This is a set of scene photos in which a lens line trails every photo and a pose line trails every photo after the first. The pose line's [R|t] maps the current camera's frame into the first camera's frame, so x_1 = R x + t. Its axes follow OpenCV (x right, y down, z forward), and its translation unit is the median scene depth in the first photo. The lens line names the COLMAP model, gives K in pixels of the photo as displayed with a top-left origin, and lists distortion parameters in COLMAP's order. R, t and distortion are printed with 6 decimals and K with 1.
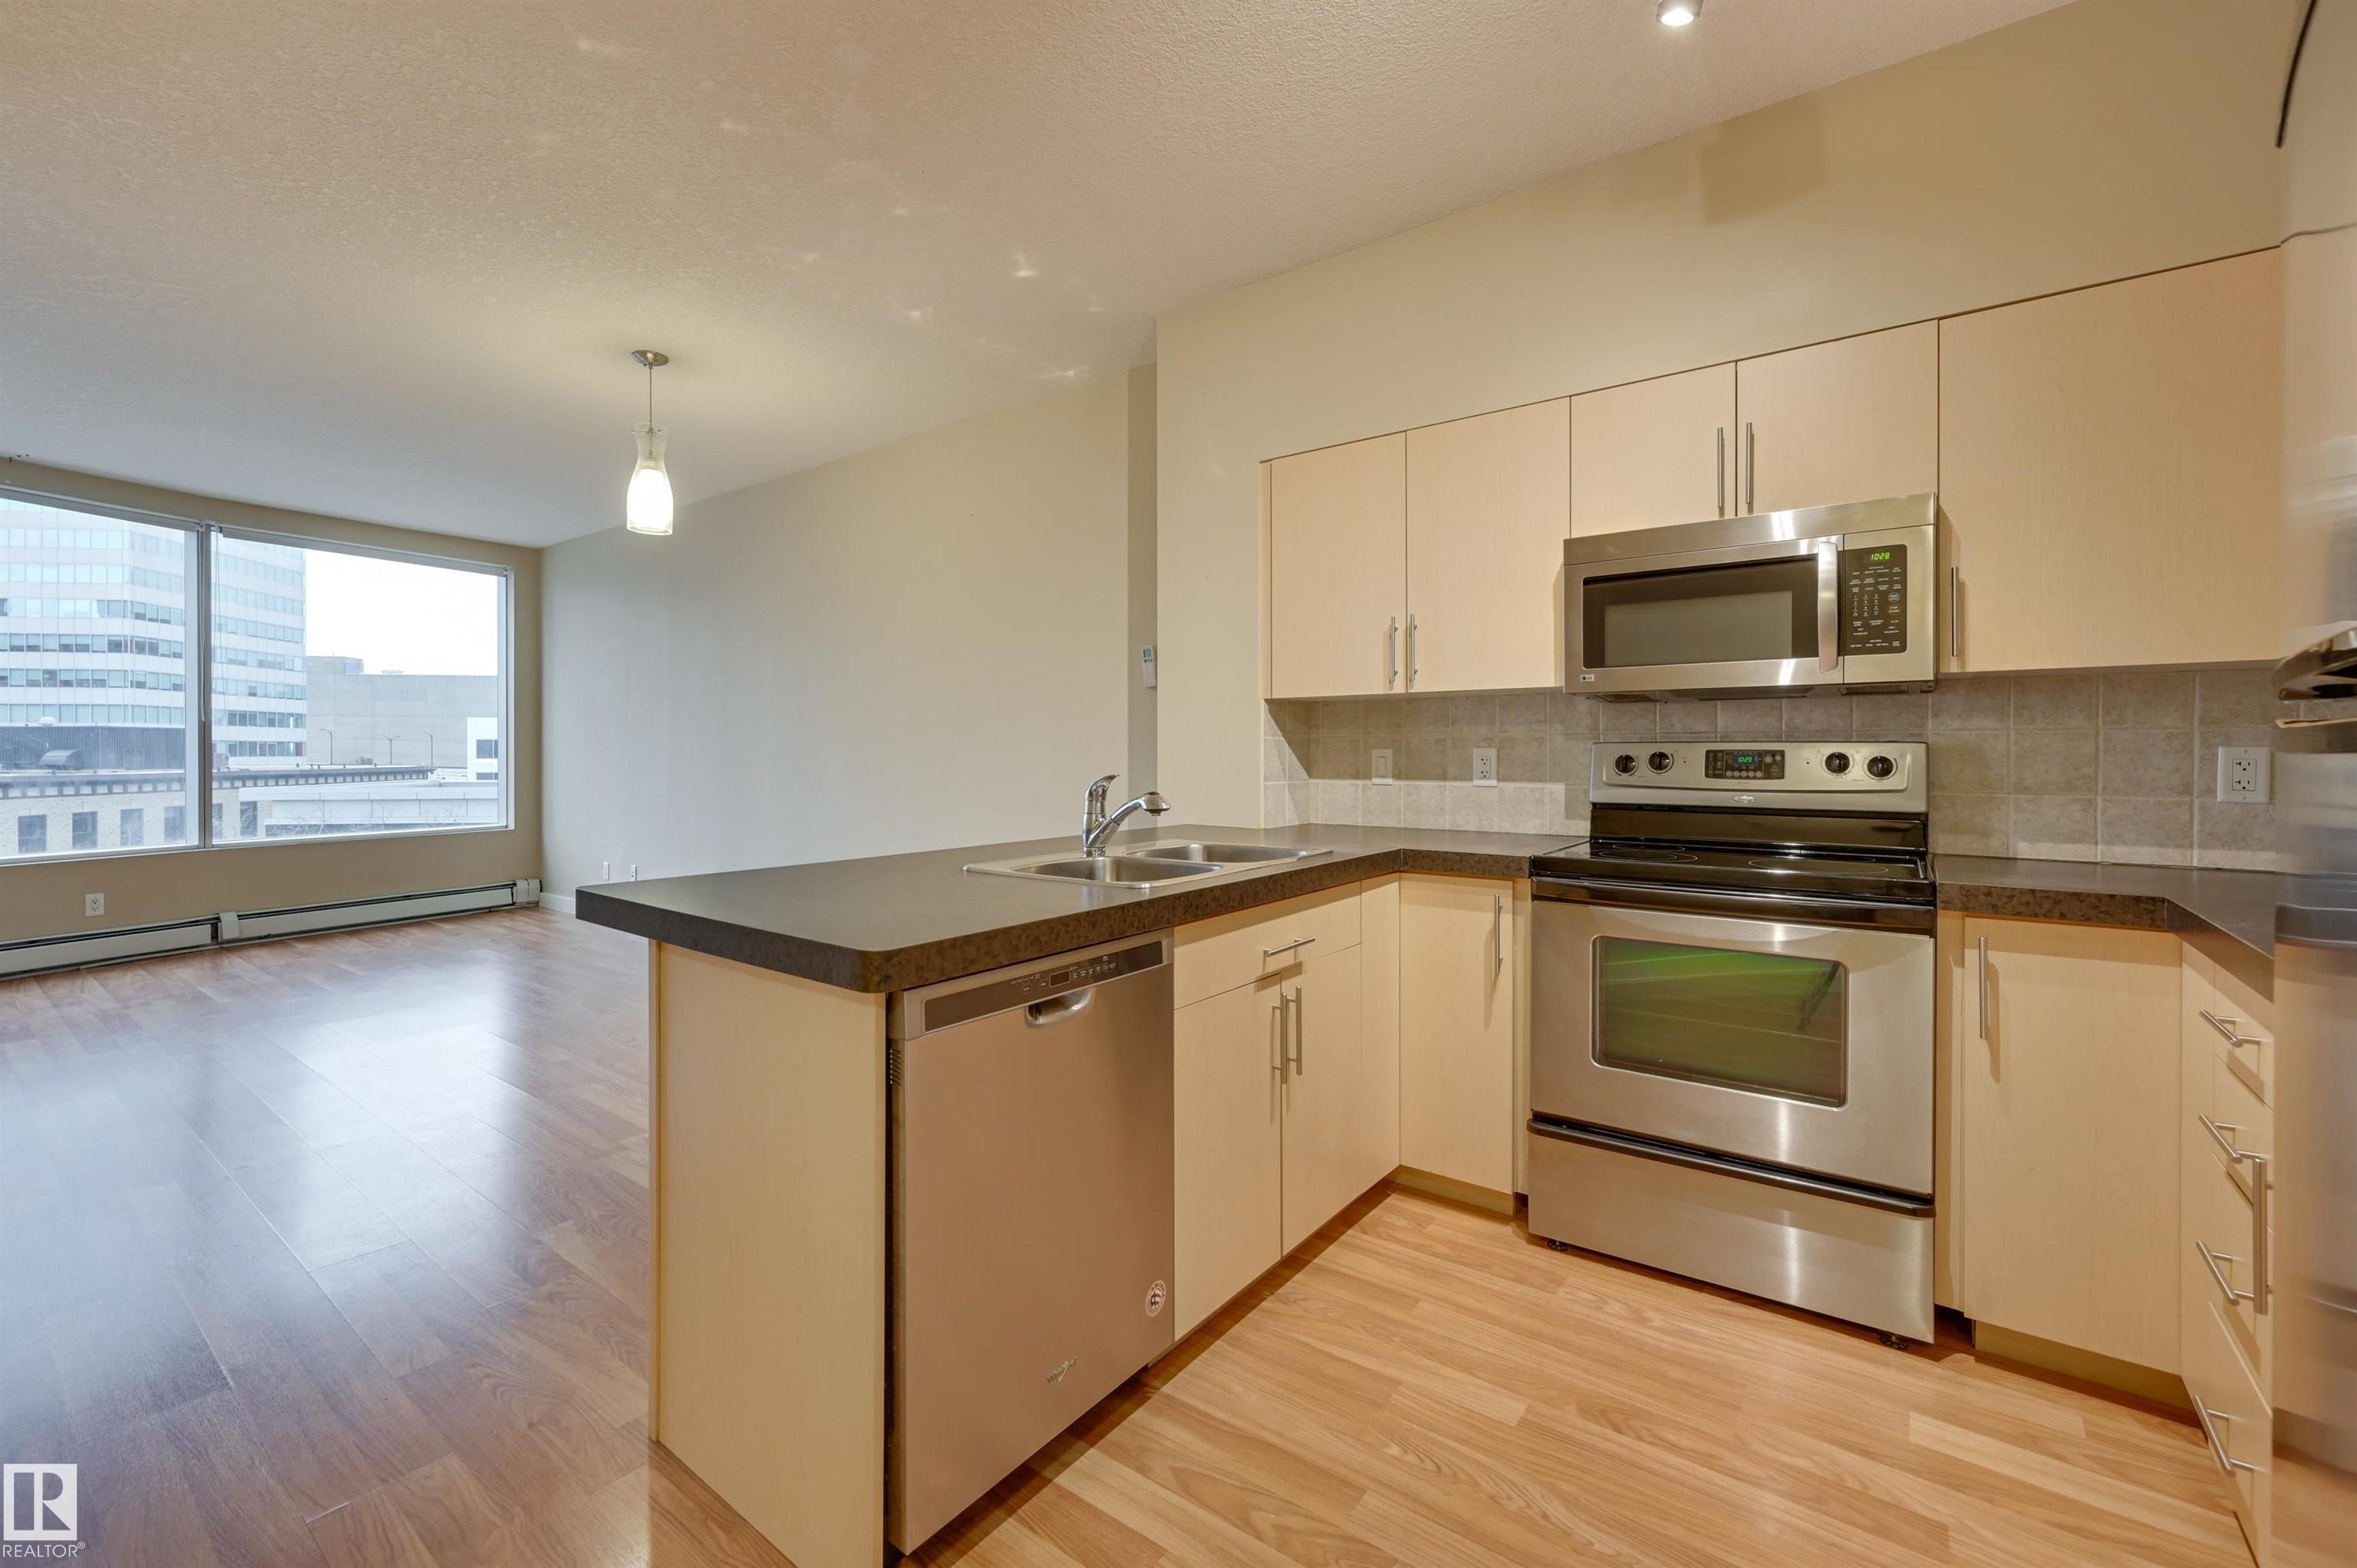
lens RADIAL K [[997.7, 0, 1148.6], [0, 997.7, 760.6], [0, 0, 1]] dist [0.003633, 0.000715]
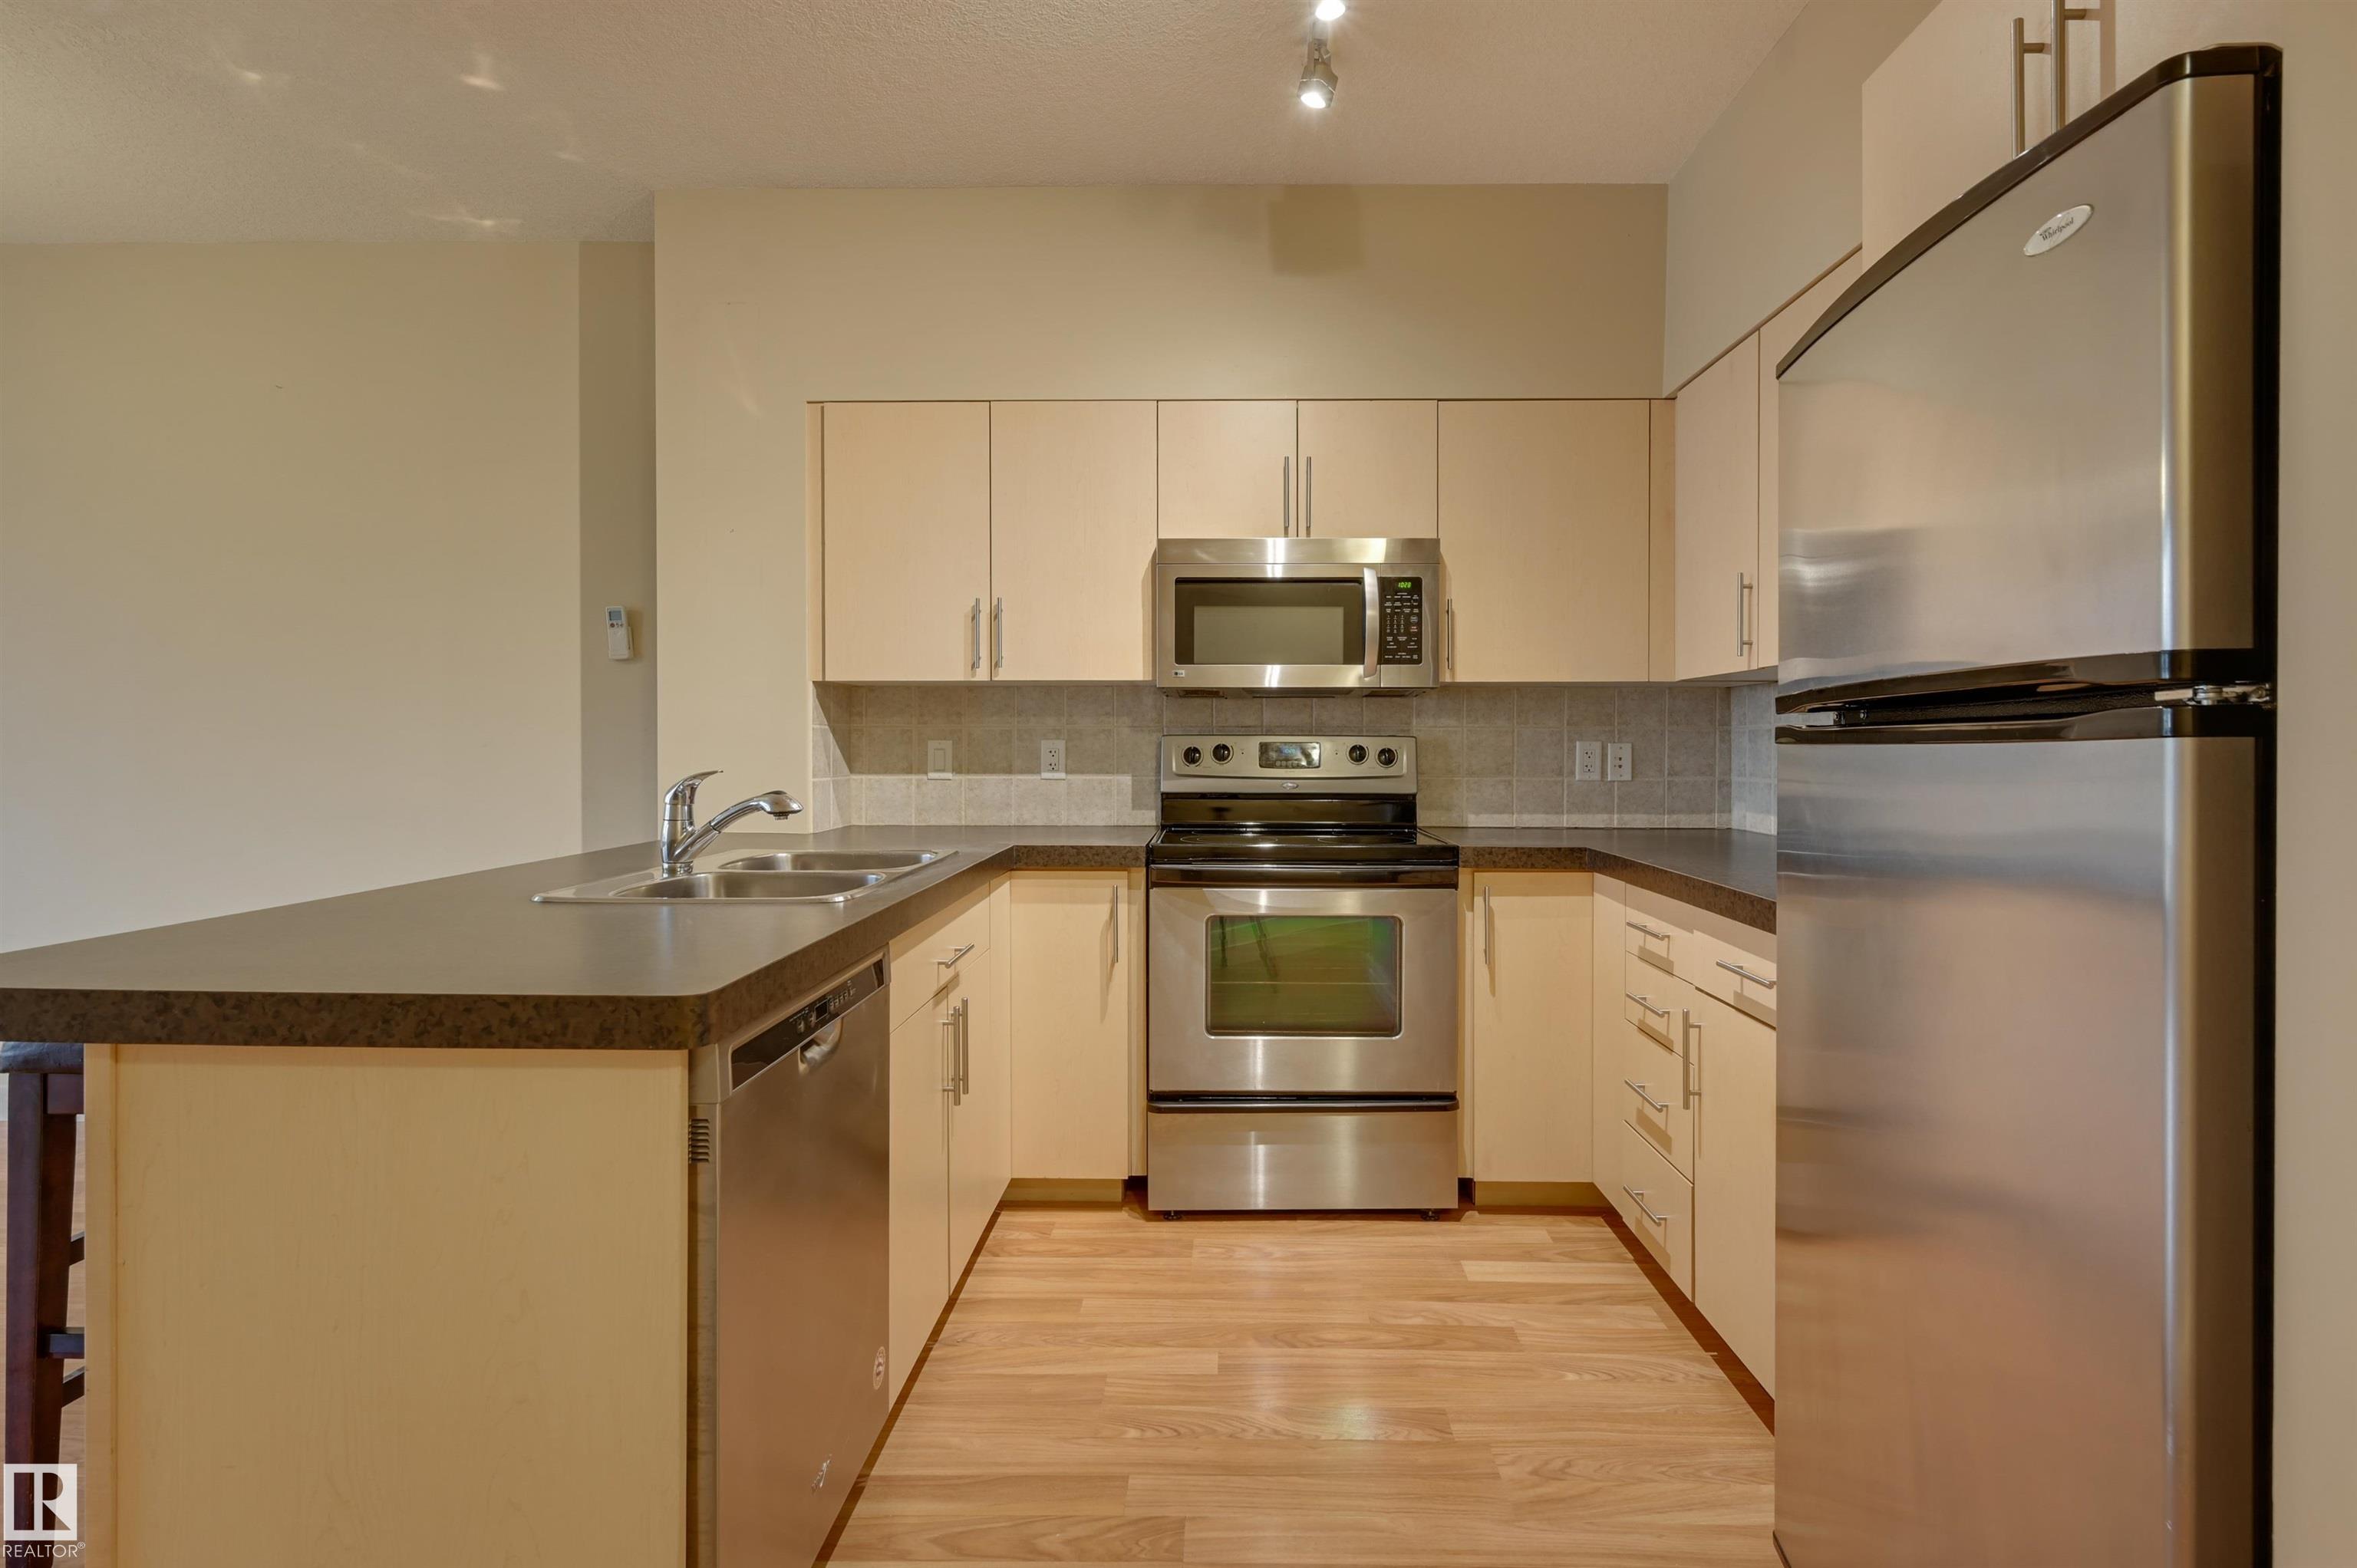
lens RADIAL K [[1147.0, 0, 1204.6], [0, 1147.0, 758.6], [0, 0, 1]] dist [0.007851, -0.001237]
pose [[0.799617, -0.005270, 0.600487, -0.281869], [0.003003, 0.999984, 0.004777, 0.001201], [-0.600503, -0.002016, 0.799620, 0.019469]]
